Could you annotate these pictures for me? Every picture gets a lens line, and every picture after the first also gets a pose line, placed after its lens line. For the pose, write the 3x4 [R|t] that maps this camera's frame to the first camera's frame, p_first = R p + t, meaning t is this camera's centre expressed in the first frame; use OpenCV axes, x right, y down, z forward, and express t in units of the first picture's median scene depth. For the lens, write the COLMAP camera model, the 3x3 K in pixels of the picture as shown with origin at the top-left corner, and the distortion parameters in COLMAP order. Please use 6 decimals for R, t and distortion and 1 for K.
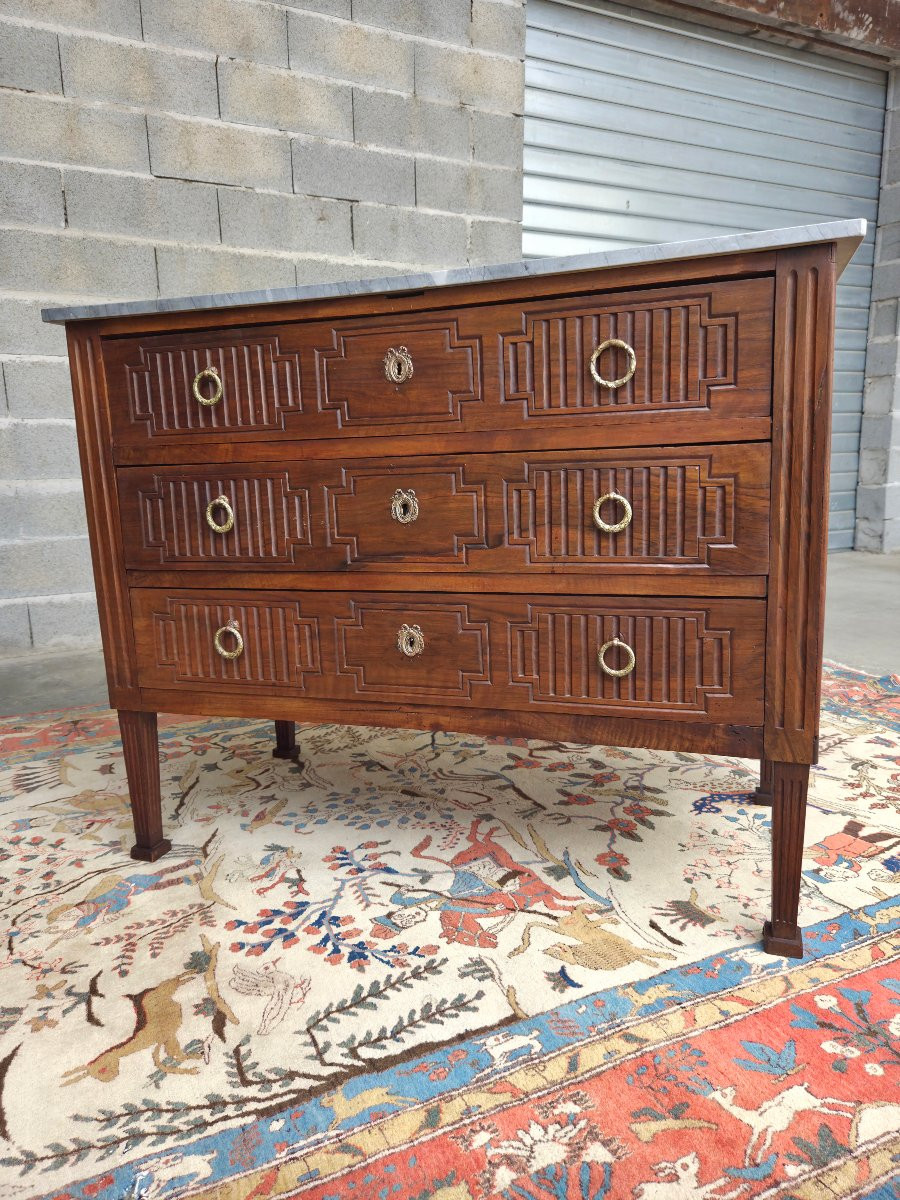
lens RADIAL K [[815.9, 0, 461.9], [0, 815.9, 591.4], [0, 0, 1]] dist [0.059157, -0.048372]
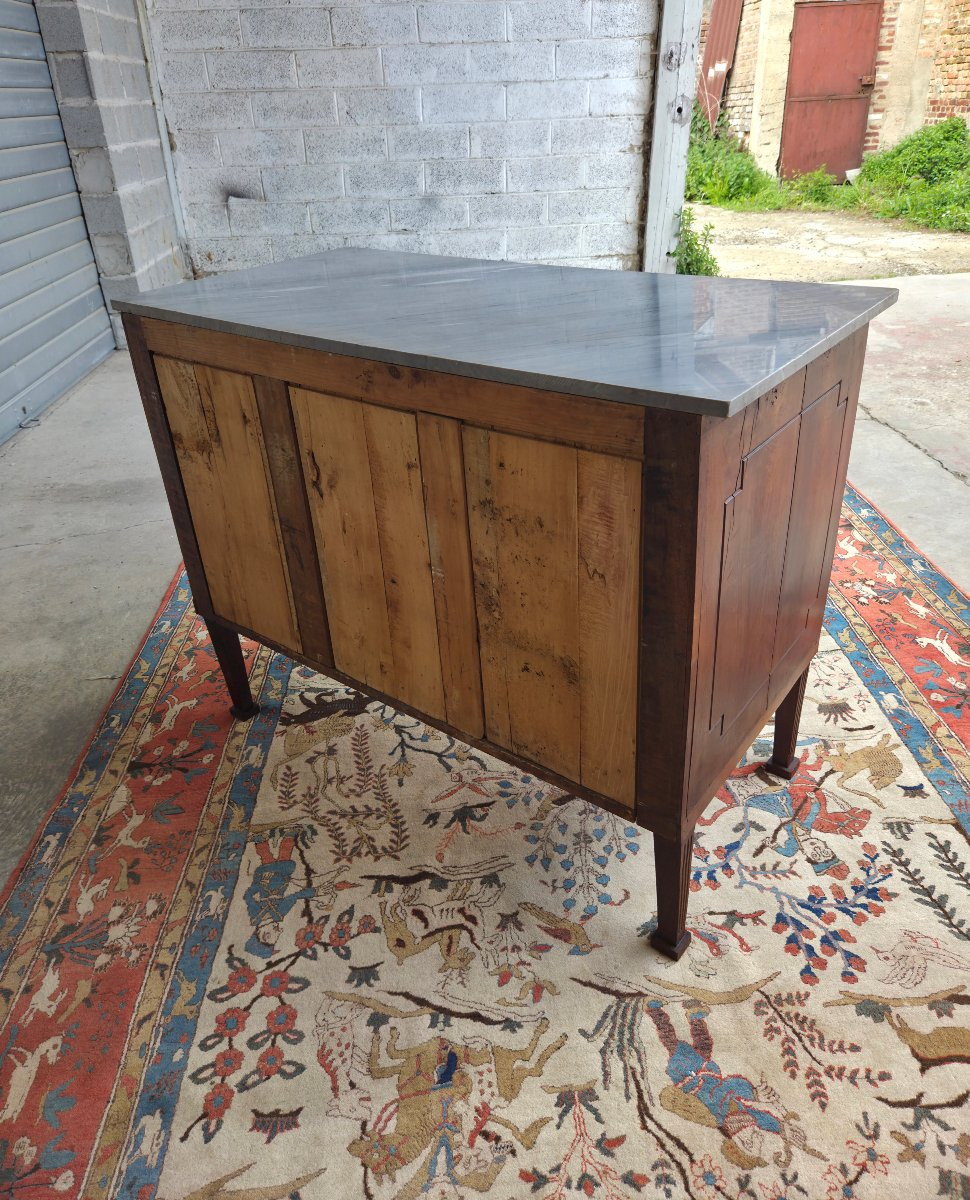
lens RADIAL K [[867.7, 0, 494.6], [0, 867.7, 546.0], [0, 0, 1]] dist [0.063473, -0.051121]
pose [[0.379042, -0.421090, 0.824021, -1.029421], [0.195853, 0.906801, 0.373301, -0.527694], [-0.904416, 0.019891, 0.426187, 0.820573]]
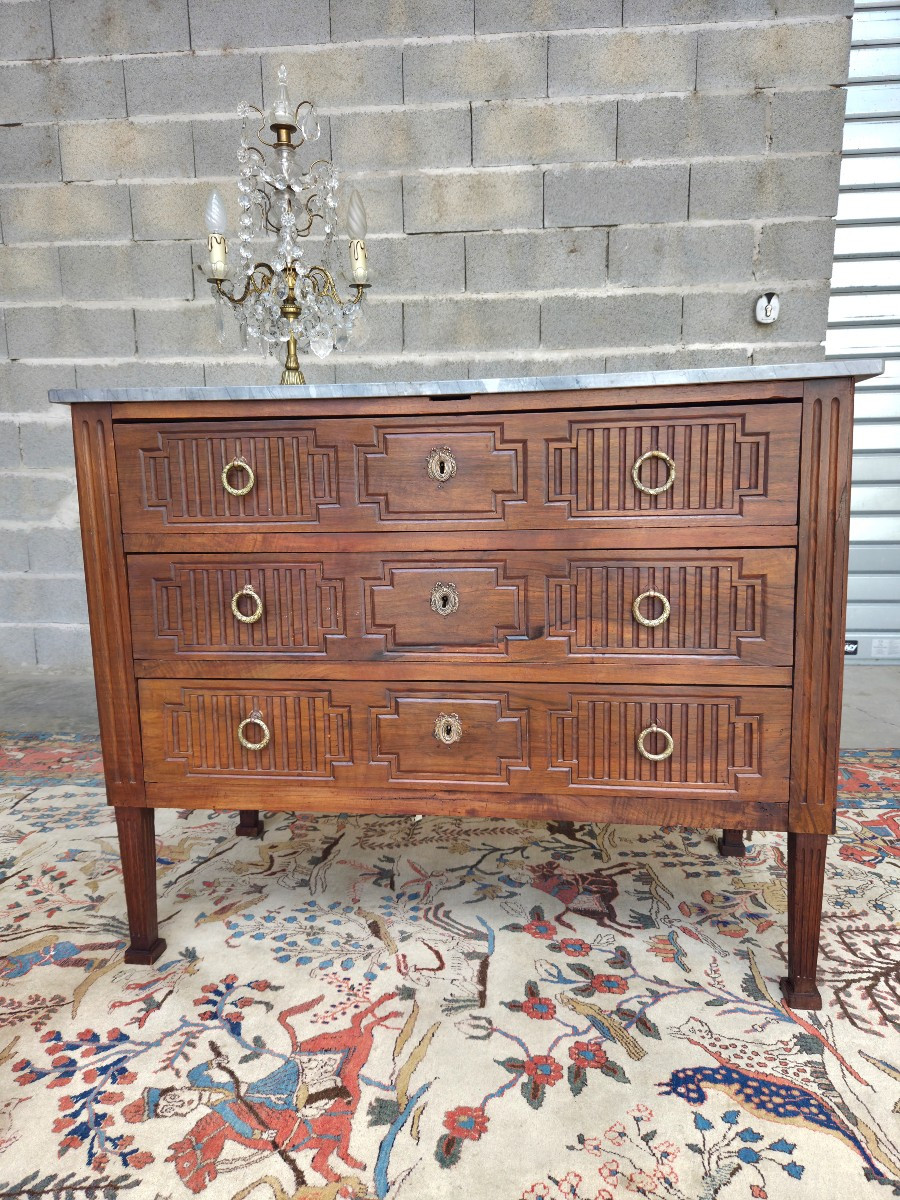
lens RADIAL K [[815.9, 0, 446.8], [0, 815.9, 596.4], [0, 0, 1]] dist [0.059157, -0.048372]
pose [[0.852556, 0.087856, -0.515199, 0.534663], [-0.095492, 0.995361, 0.011716, -0.152275], [0.513839, 0.039209, 0.856990, 0.363430]]
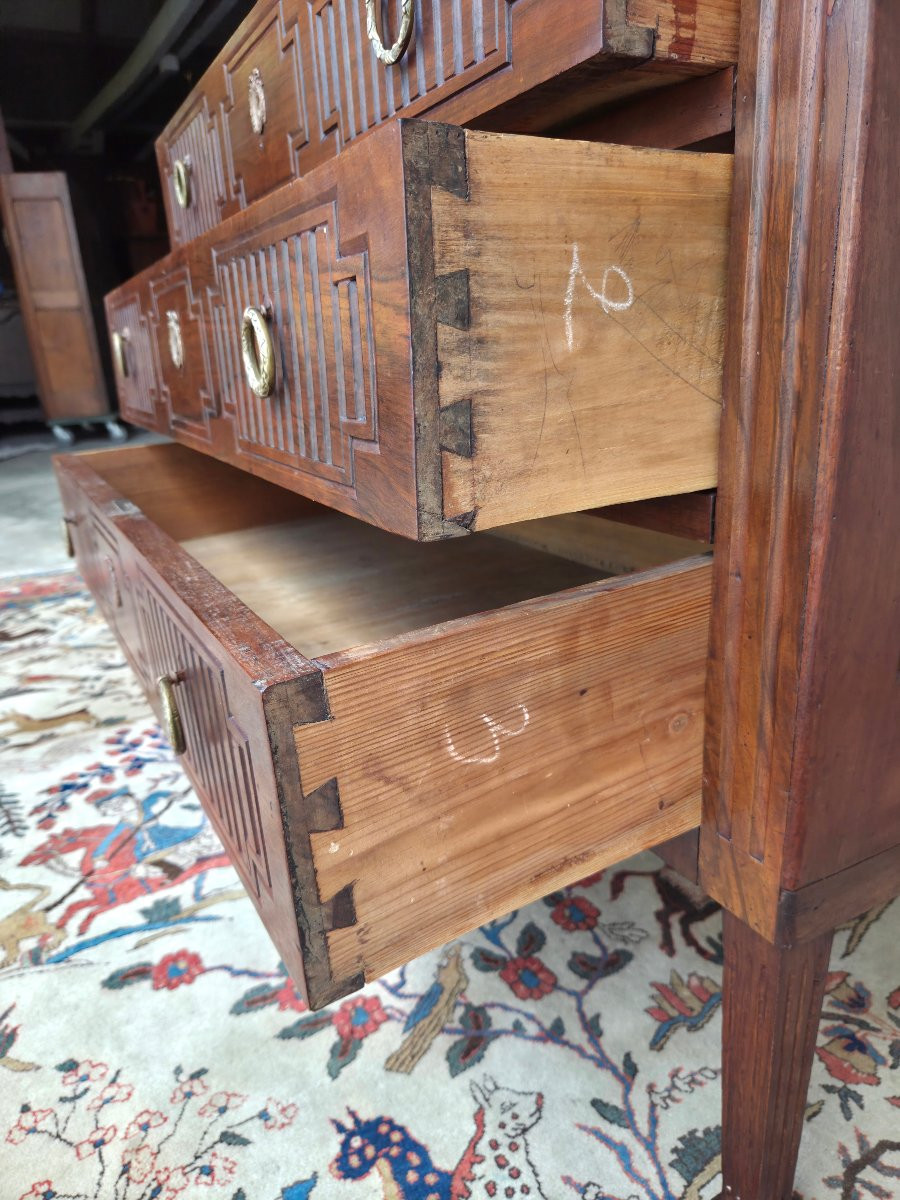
lens RADIAL K [[815.9, 0, 439.1], [0, 815.9, 609.1], [0, 0, 1]] dist [0.059157, -0.048372]
pose [[0.073240, 0.335250, -0.939278, 0.721589], [-0.125670, 0.937403, 0.324782, -0.154724], [0.989365, 0.094252, 0.110787, 1.162726]]
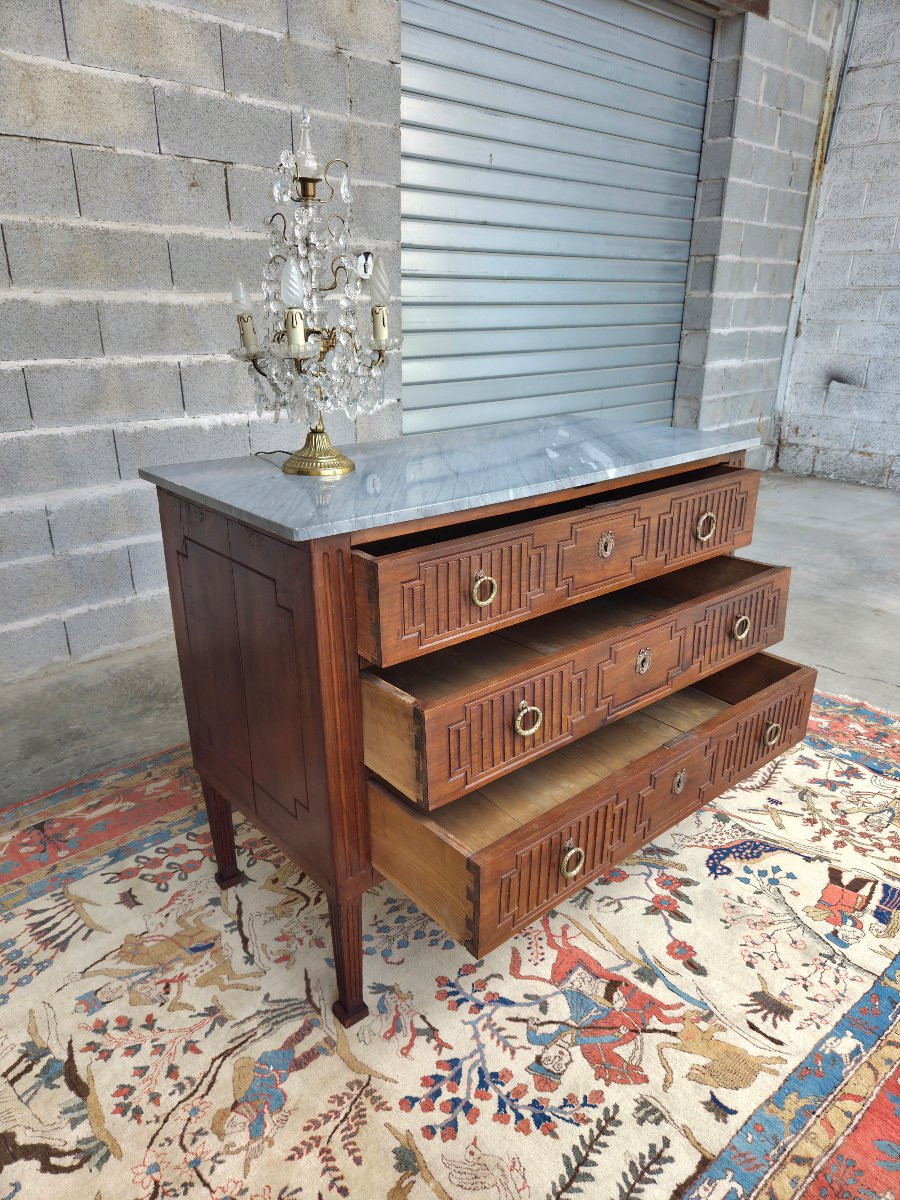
lens RADIAL K [[815.9, 0, 457.8], [0, 815.9, 600.7], [0, 0, 1]] dist [0.059157, -0.048372]
pose [[0.957775, -0.076000, 0.277292, -0.434387], [0.027237, 0.984078, 0.175635, -0.402607], [-0.286225, -0.160666, 0.944596, 0.061464]]
